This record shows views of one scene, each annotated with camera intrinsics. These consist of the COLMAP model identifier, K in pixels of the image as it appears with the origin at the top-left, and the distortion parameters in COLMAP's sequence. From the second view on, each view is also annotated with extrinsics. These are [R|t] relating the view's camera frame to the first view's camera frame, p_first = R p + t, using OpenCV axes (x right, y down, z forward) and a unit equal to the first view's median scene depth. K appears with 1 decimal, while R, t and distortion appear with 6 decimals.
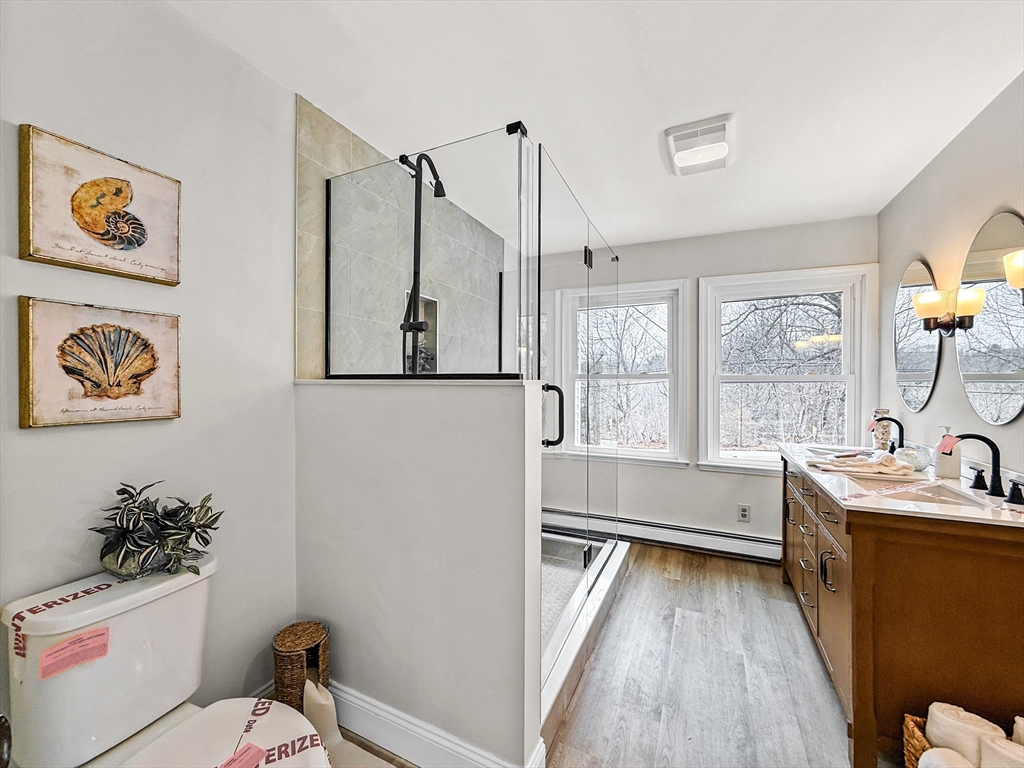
lens RADIAL K [[407.1, 0, 510.7], [0, 407.1, 382.5], [0, 0, 1]] dist [-0.002869, 0.001205]
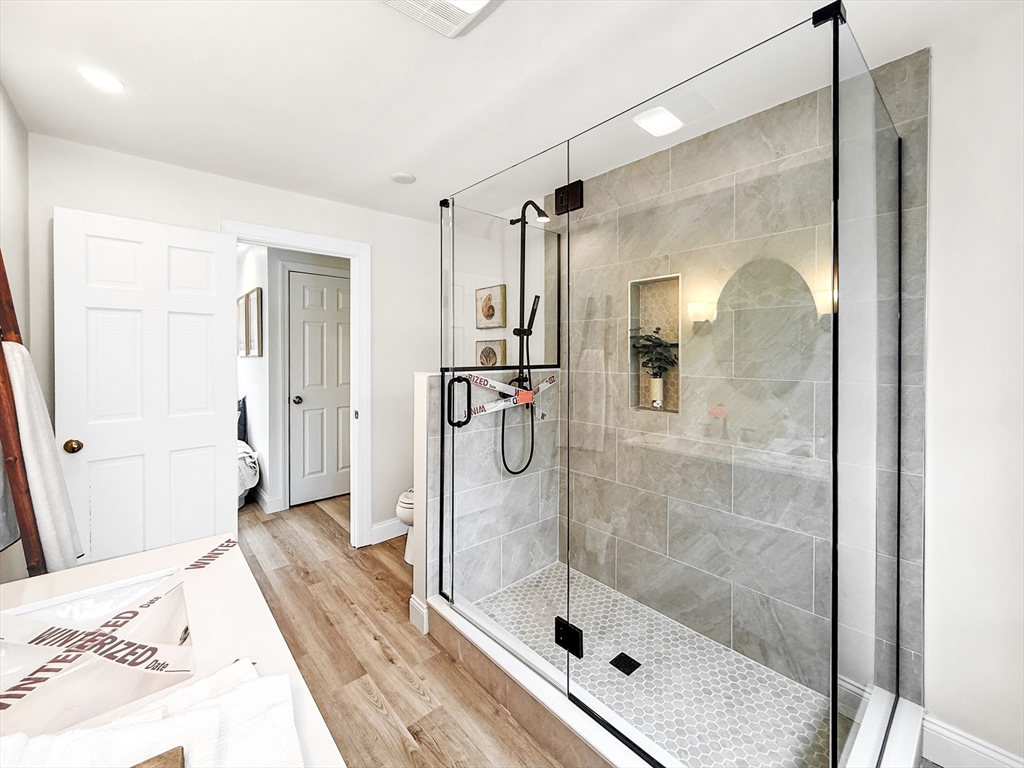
lens RADIAL K [[407.1, 0, 470.7], [0, 407.1, 357.8], [0, 0, 1]] dist [-0.002869, 0.001205]
pose [[-0.439937, 0.004184, -0.898019, 1.553156], [-0.002282, 0.999981, 0.005777, -0.078547], [0.898026, 0.004591, -0.439919, 2.050691]]
